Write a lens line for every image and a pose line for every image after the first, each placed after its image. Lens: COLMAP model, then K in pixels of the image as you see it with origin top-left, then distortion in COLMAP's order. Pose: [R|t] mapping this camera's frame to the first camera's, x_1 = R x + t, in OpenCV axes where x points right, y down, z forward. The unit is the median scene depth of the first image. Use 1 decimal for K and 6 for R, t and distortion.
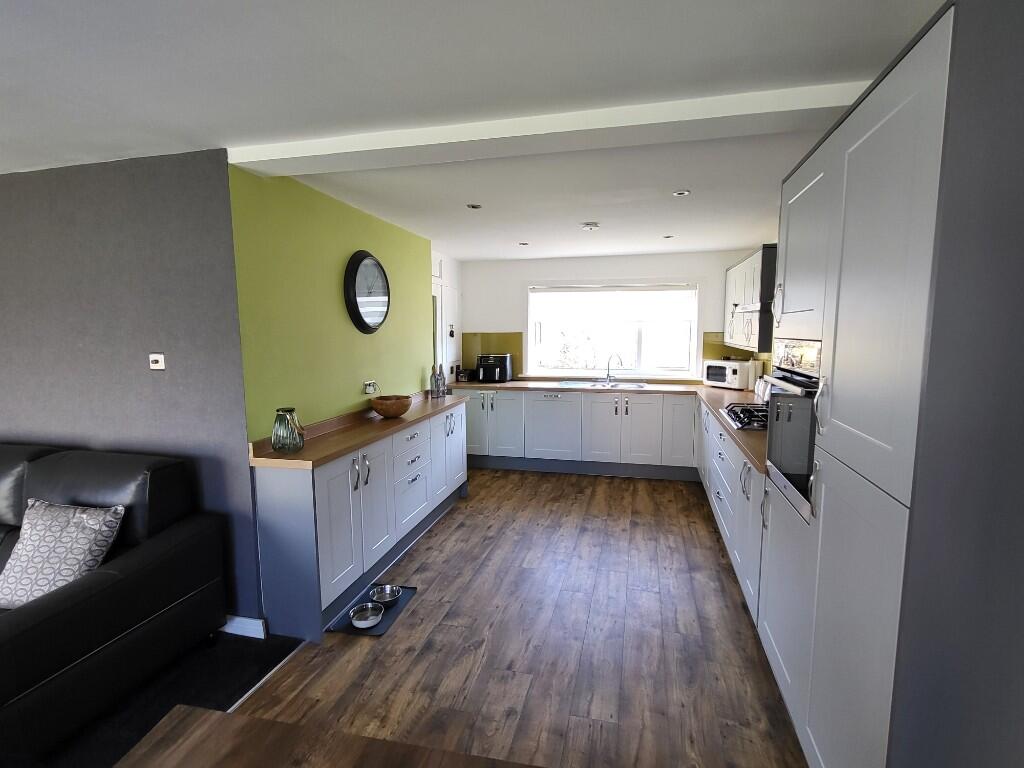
lens RADIAL K [[502.5, 0, 514.6], [0, 502.5, 388.8], [0, 0, 1]] dist [-0.000572, -0.000528]
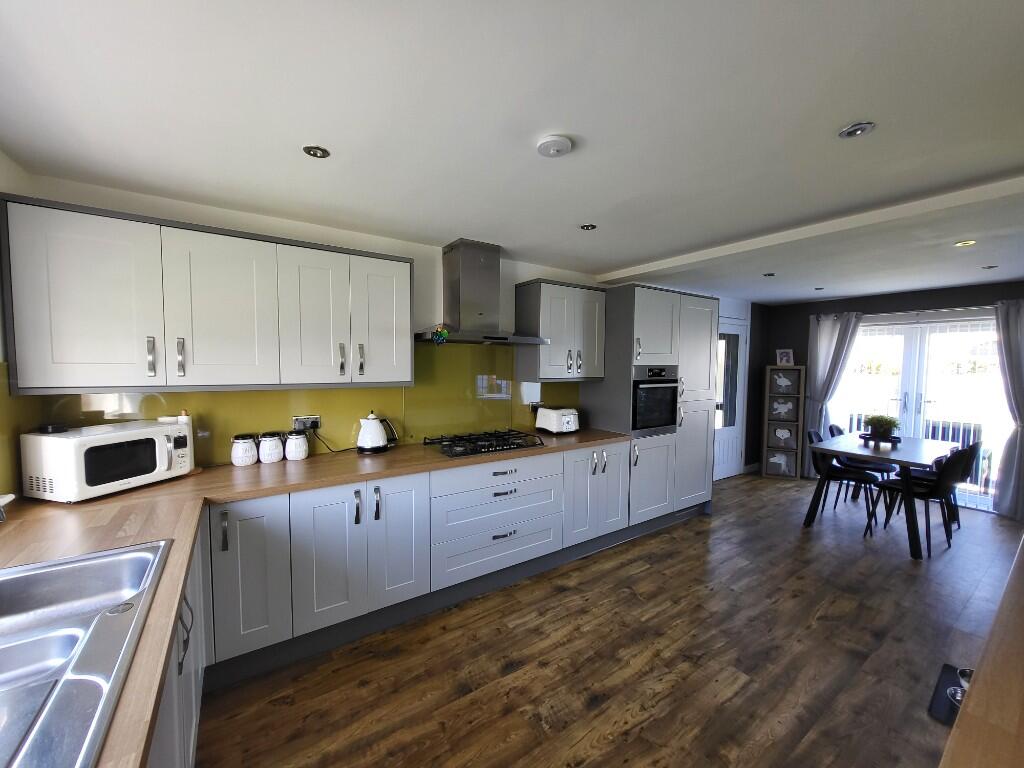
lens RADIAL K [[403.1, 0, 515.2], [0, 403.1, 386.5], [0, 0, 1]] dist [0.000124, -0.000183]
pose [[-0.749749, -0.040195, 0.660500, -0.098401], [0.072422, 0.987173, 0.142282, -0.173684], [-0.657747, 0.154510, -0.737221, 1.546851]]
